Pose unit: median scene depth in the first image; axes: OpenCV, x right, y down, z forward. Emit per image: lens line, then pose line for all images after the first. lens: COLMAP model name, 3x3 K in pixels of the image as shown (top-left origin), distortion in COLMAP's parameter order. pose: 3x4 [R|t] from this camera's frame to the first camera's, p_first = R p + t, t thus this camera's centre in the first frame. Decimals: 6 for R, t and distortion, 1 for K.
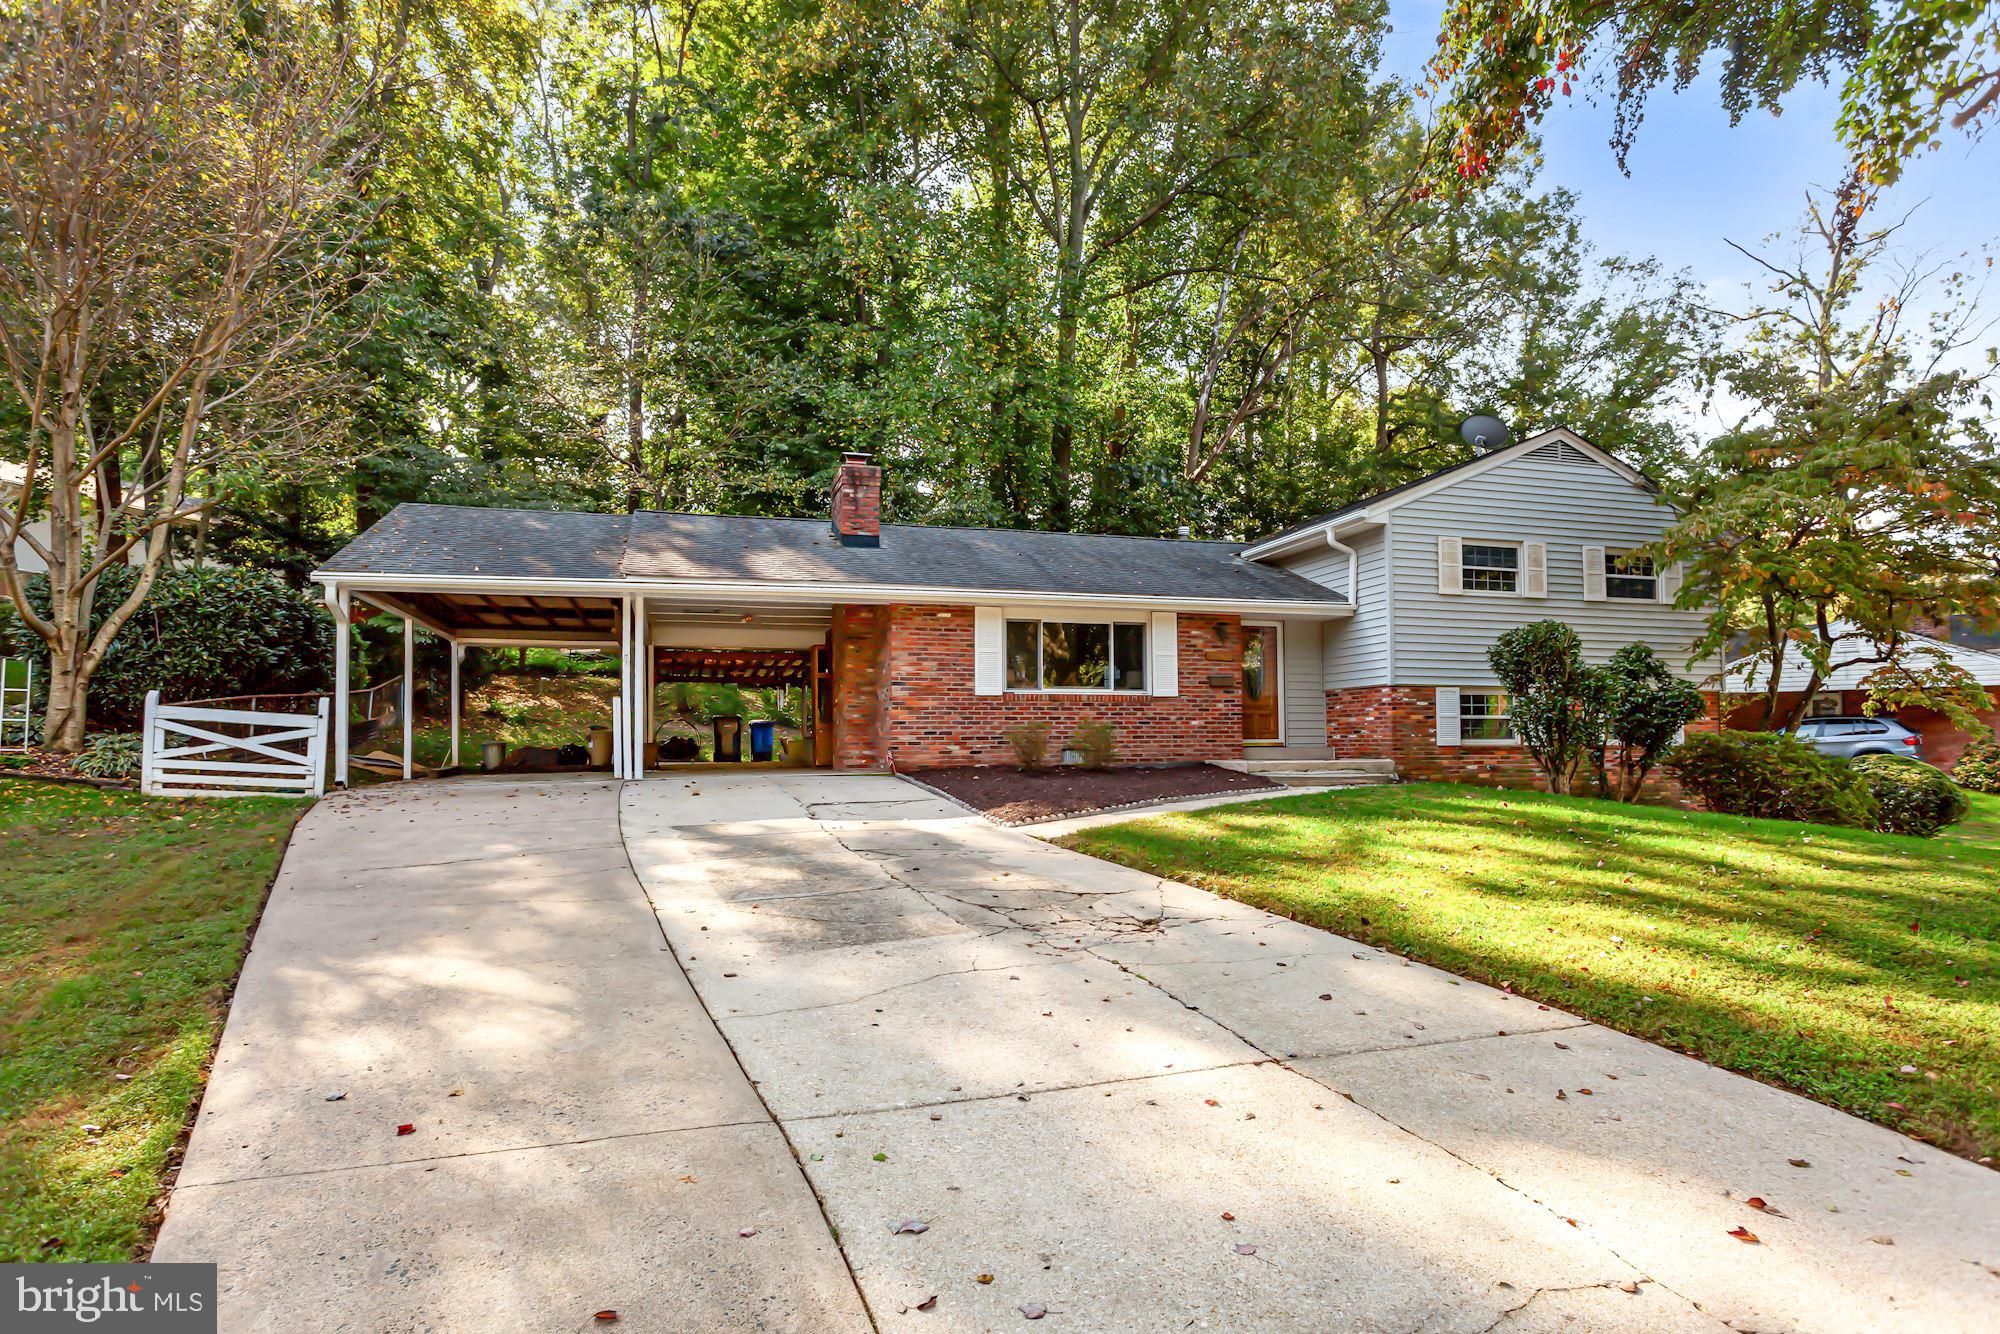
lens RADIAL K [[1074.6, 0, 998.6], [0, 1074.6, 709.8], [0, 0, 1]] dist [-0.001206, 0.000783]
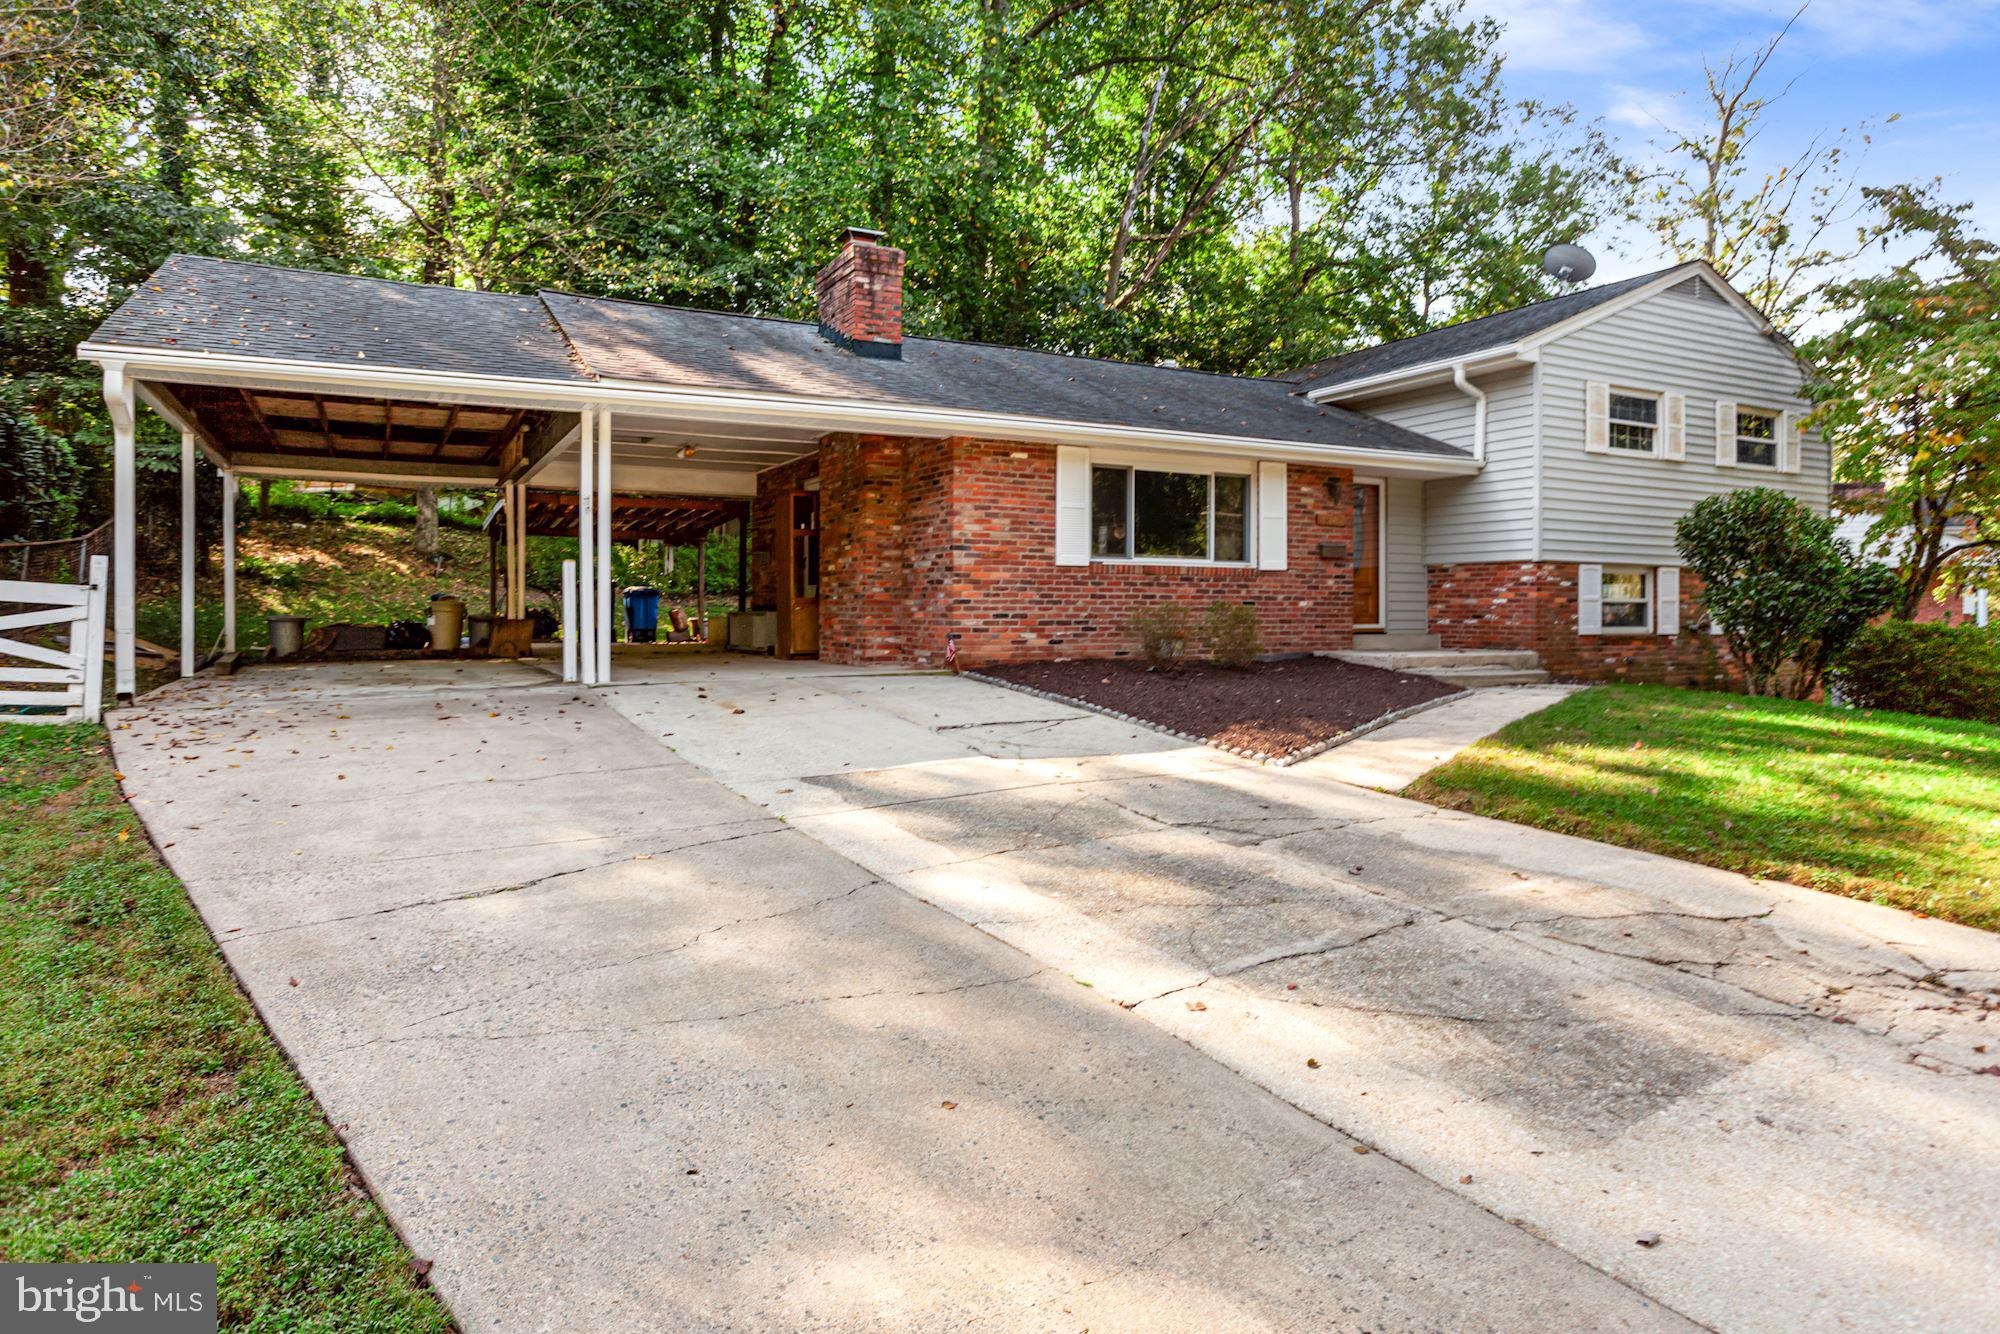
lens RADIAL K [[1175.6, 0, 1002.8], [0, 1175.6, 607.0], [0, 0, 1]] dist [-0.000453, -0.000253]
pose [[0.979633, 0.009495, 0.200570, -0.208857], [-0.015849, 0.999421, 0.030094, -0.008191], [-0.200168, -0.032660, 0.979217, 0.200435]]
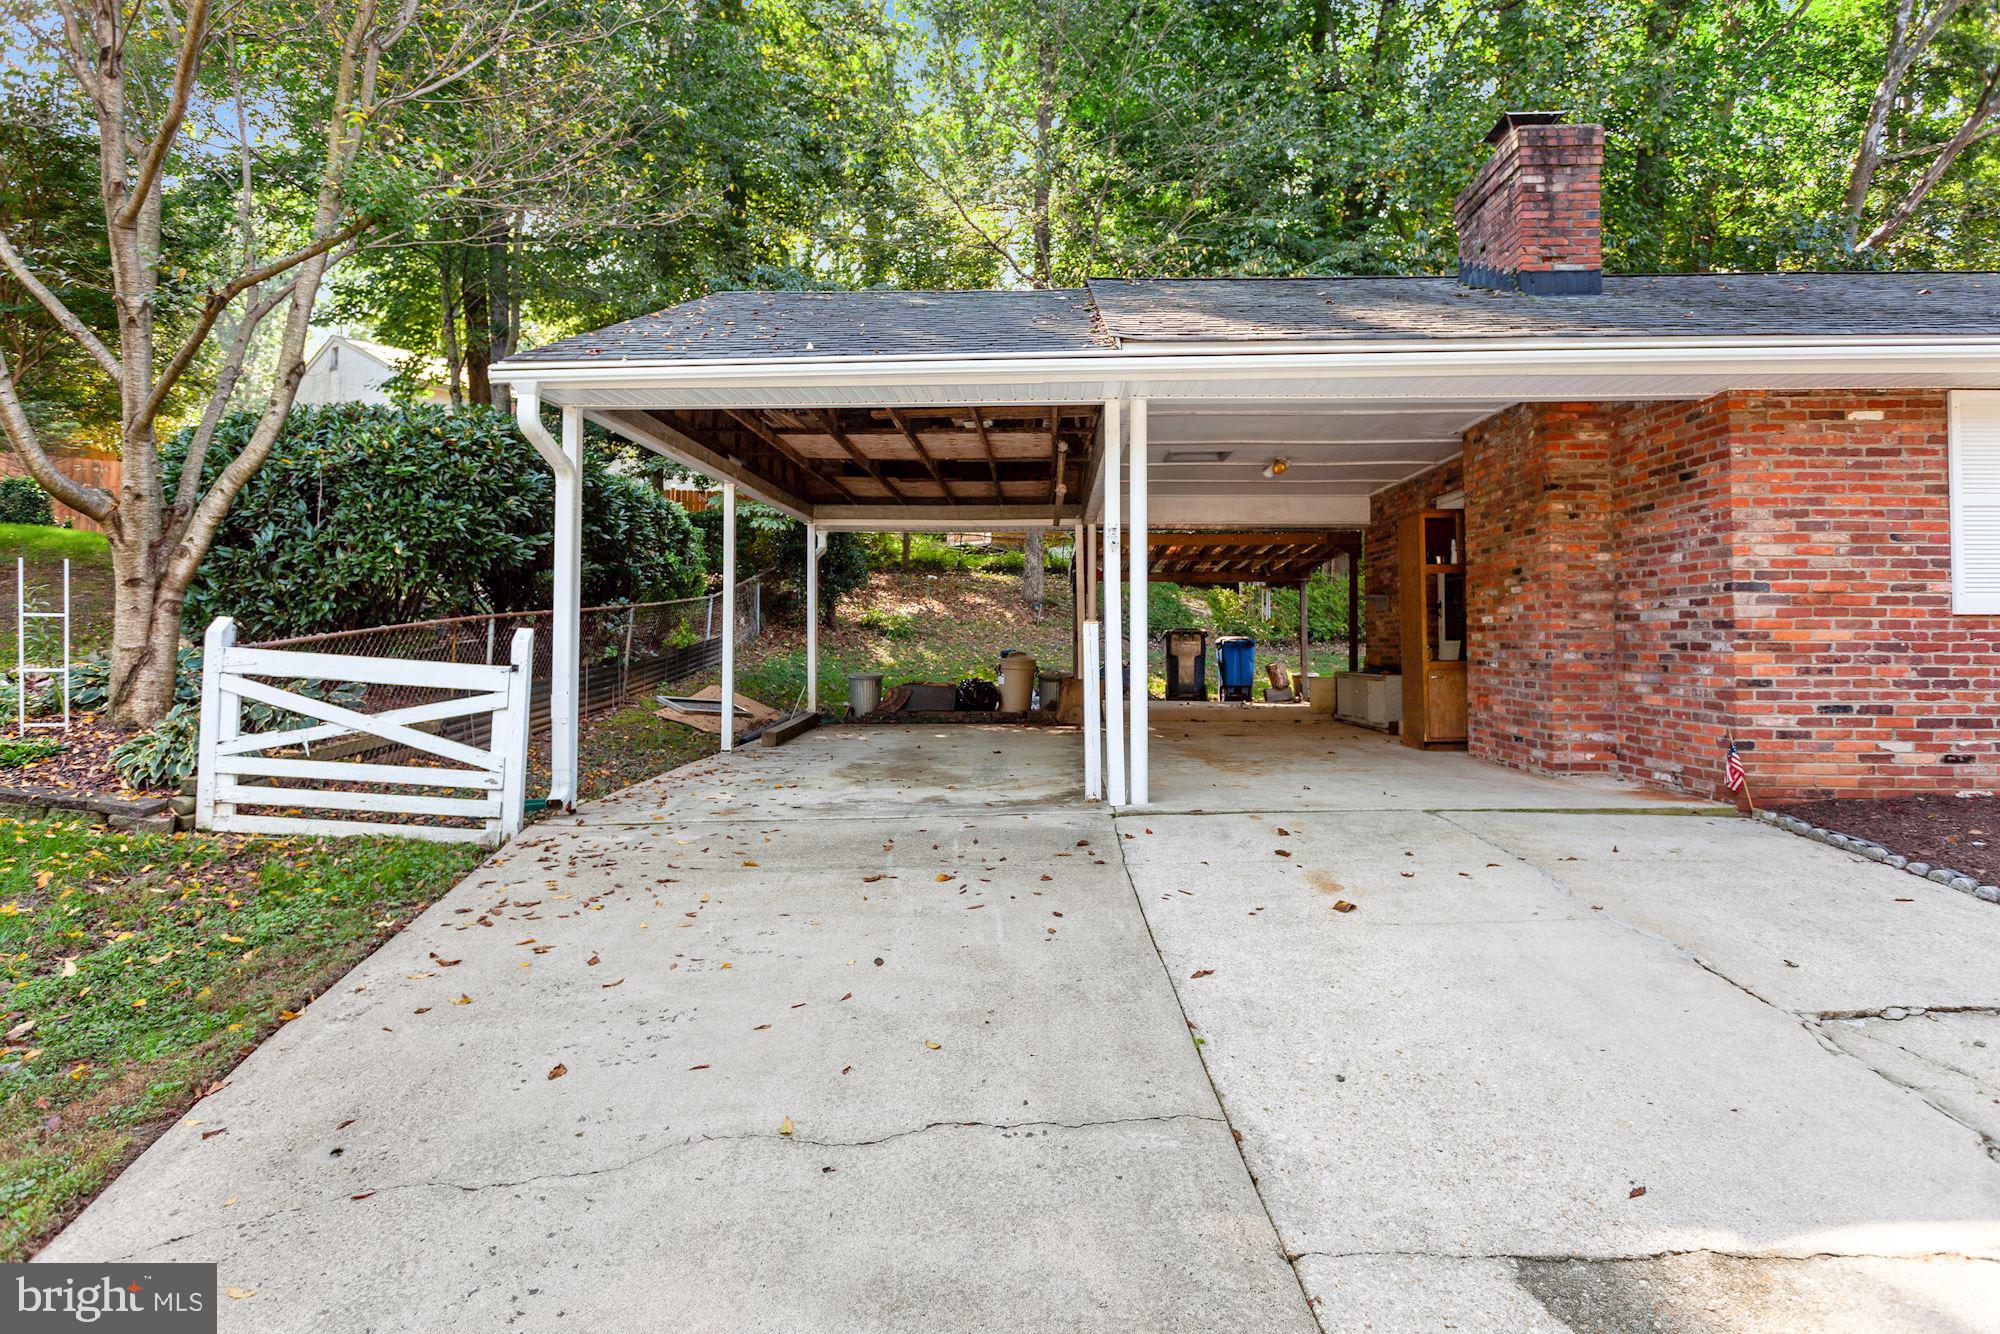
lens RADIAL K [[1091.3, 0, 1001.4], [0, 1091.3, 596.2], [0, 0, 1]] dist [-0.002048, 0.000442]
pose [[0.945866, -0.004180, -0.324529, -0.211308], [0.002339, 0.999979, -0.006064, -0.017761], [0.324548, 0.004976, 0.945856, 0.480578]]
